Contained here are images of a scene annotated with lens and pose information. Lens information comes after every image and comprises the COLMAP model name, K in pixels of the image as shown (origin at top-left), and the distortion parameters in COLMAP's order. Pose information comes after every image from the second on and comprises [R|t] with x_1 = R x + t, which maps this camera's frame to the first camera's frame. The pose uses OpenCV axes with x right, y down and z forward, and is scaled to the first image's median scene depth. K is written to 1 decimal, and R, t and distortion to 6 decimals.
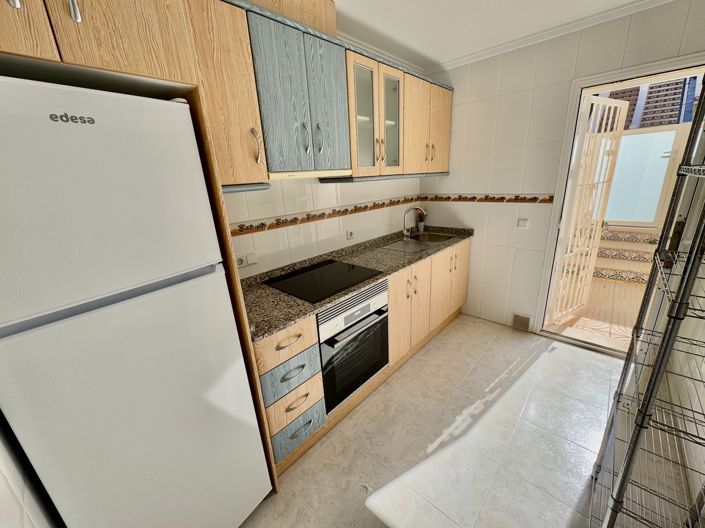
lens RADIAL K [[280.5, 0, 346.5], [0, 280.5, 264.5], [0, 0, 1]] dist [-0.006181, 0.000829]
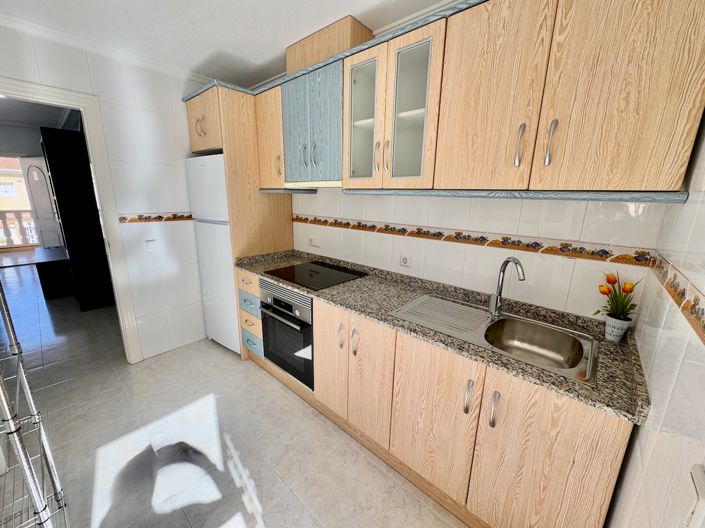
lens RADIAL K [[280.5, 0, 345.2], [0, 280.5, 259.1], [0, 0, 1]] dist [-0.006181, 0.000829]
pose [[0.018530, 0.290351, -0.956741, 0.918300], [-0.307102, 0.912301, 0.270917, -0.326944], [0.951496, 0.288796, 0.106073, 0.898632]]
